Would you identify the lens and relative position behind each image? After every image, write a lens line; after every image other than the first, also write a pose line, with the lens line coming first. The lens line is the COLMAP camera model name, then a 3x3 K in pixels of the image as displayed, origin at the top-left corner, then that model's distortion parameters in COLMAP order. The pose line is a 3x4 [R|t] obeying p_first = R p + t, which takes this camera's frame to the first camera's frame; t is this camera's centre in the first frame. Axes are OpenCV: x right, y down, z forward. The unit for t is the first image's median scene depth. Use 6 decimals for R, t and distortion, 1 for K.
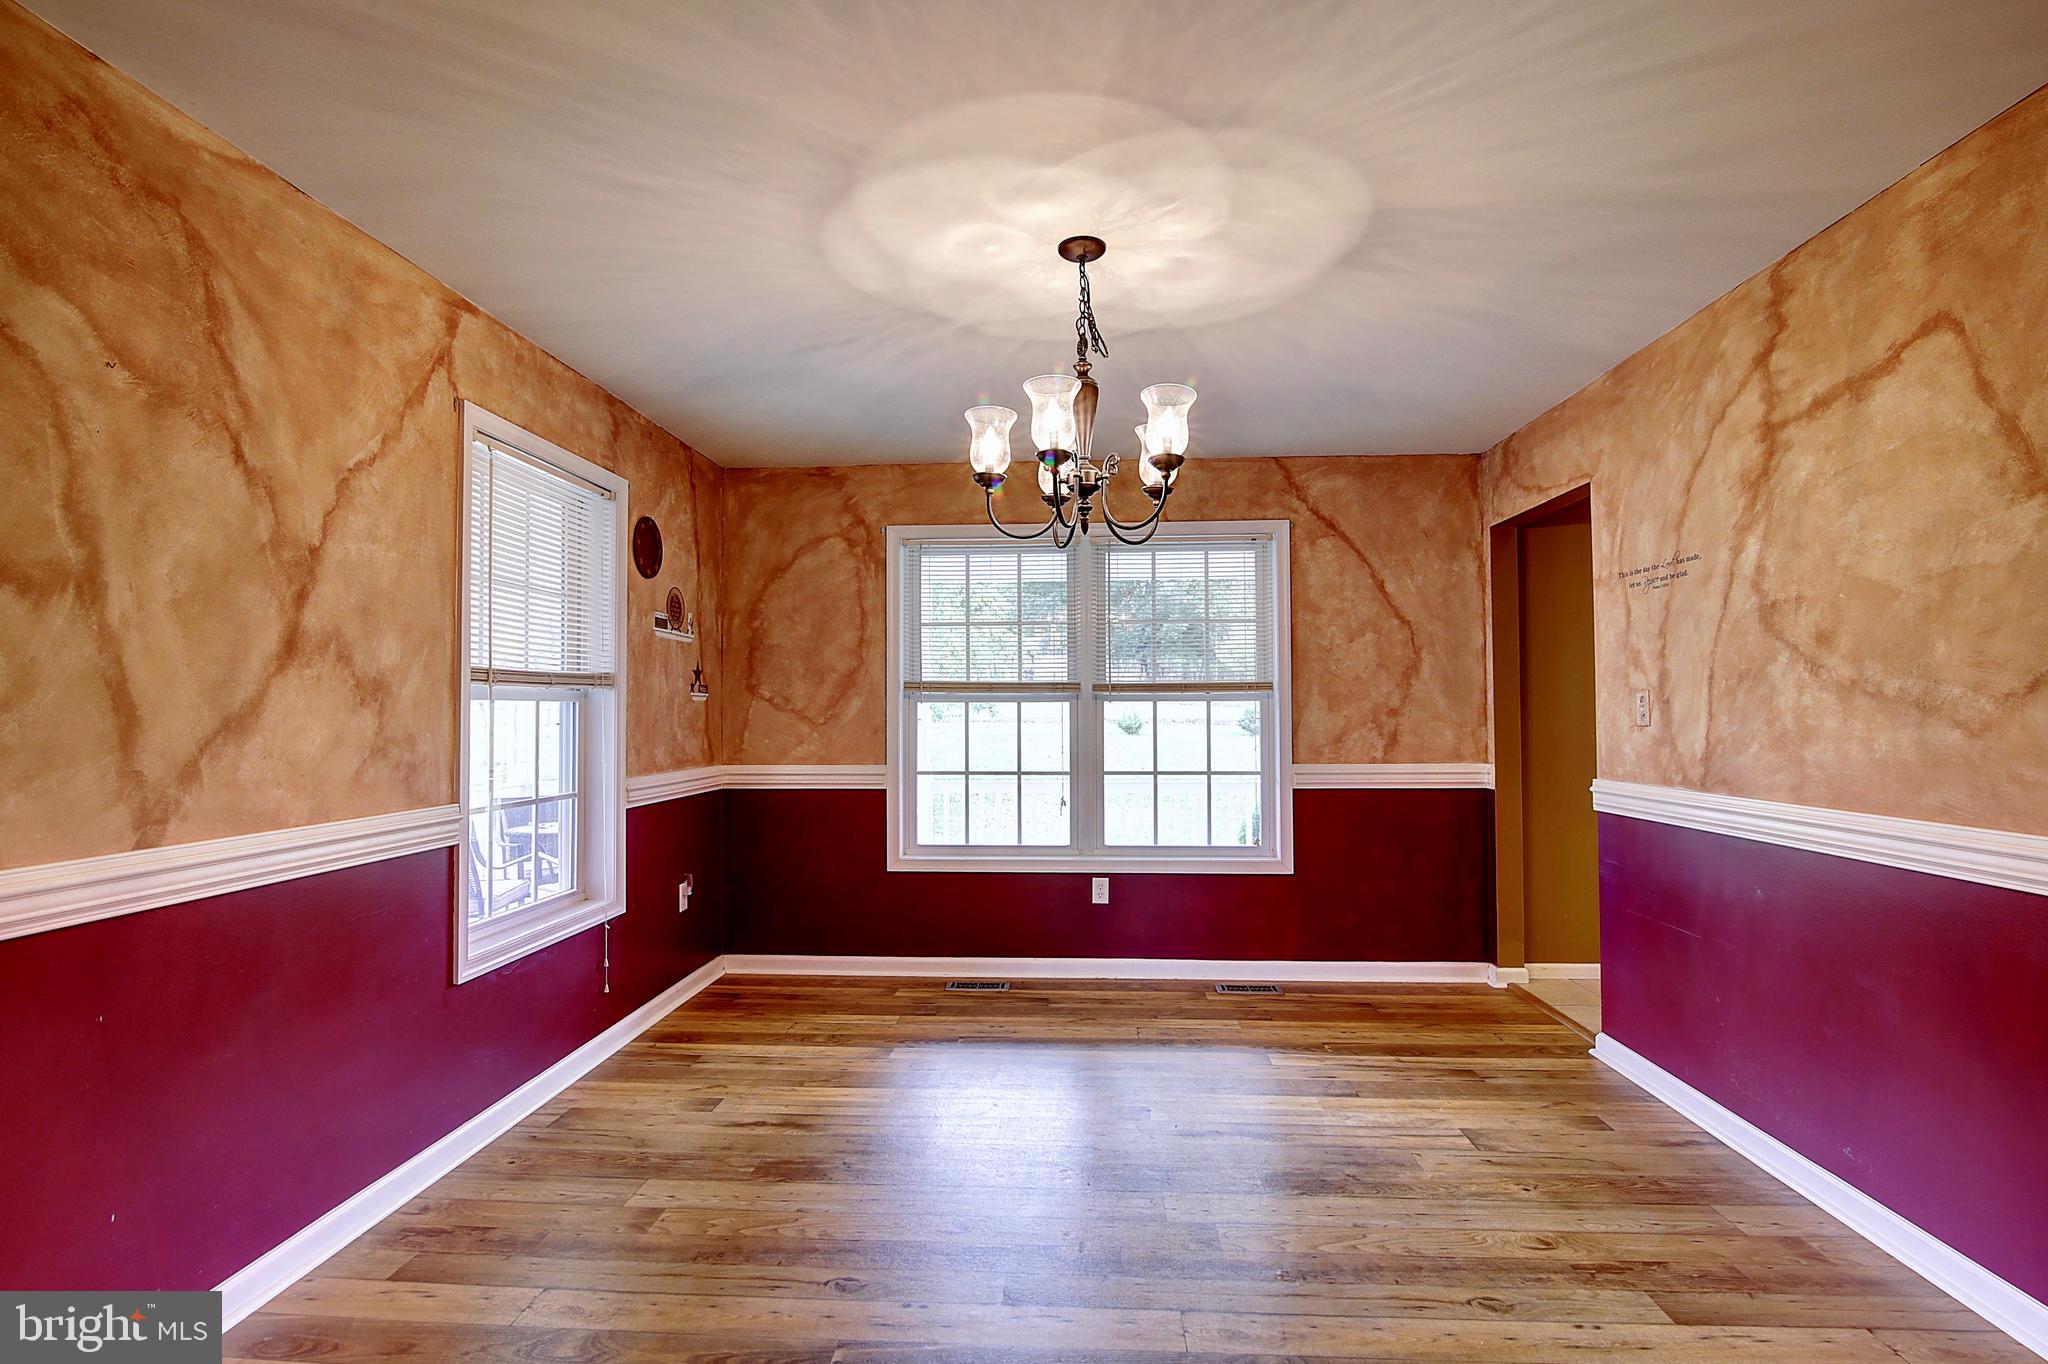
lens RADIAL K [[942.2, 0, 1020.0], [0, 942.2, 685.1], [0, 0, 1]] dist [-0.021386, 0.001110]
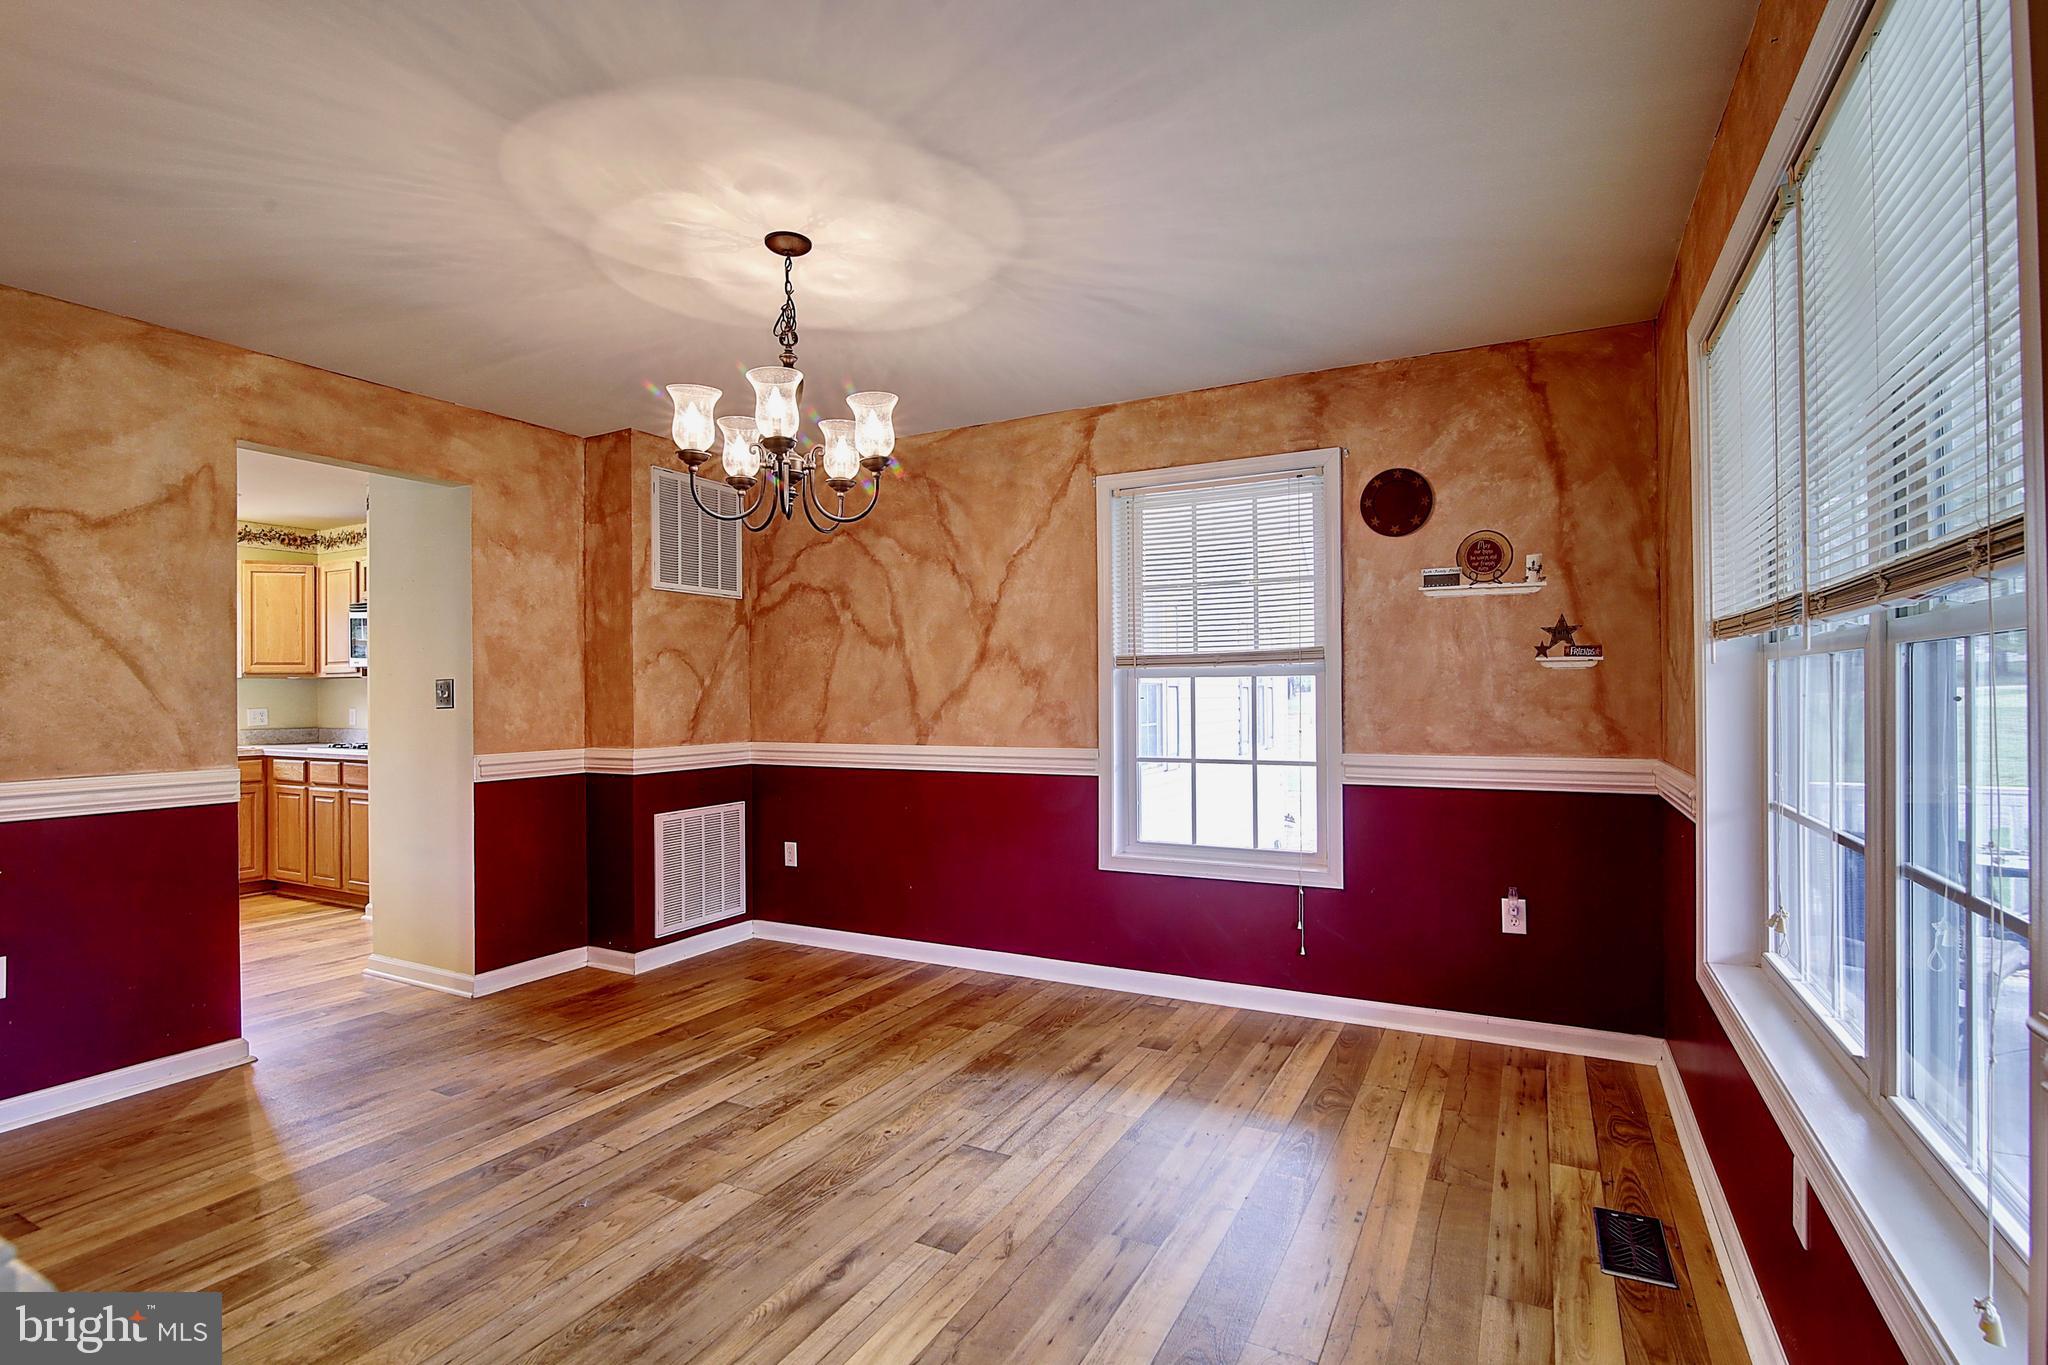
lens RADIAL K [[942.2, 0, 1022.8], [0, 942.2, 691.0], [0, 0, 1]] dist [-0.021386, 0.001110]
pose [[-0.379821, 0.006274, -0.925039, 0.707839], [0.036866, 0.999285, -0.008359, 0.035202], [0.924325, -0.037277, -0.379781, 1.234505]]
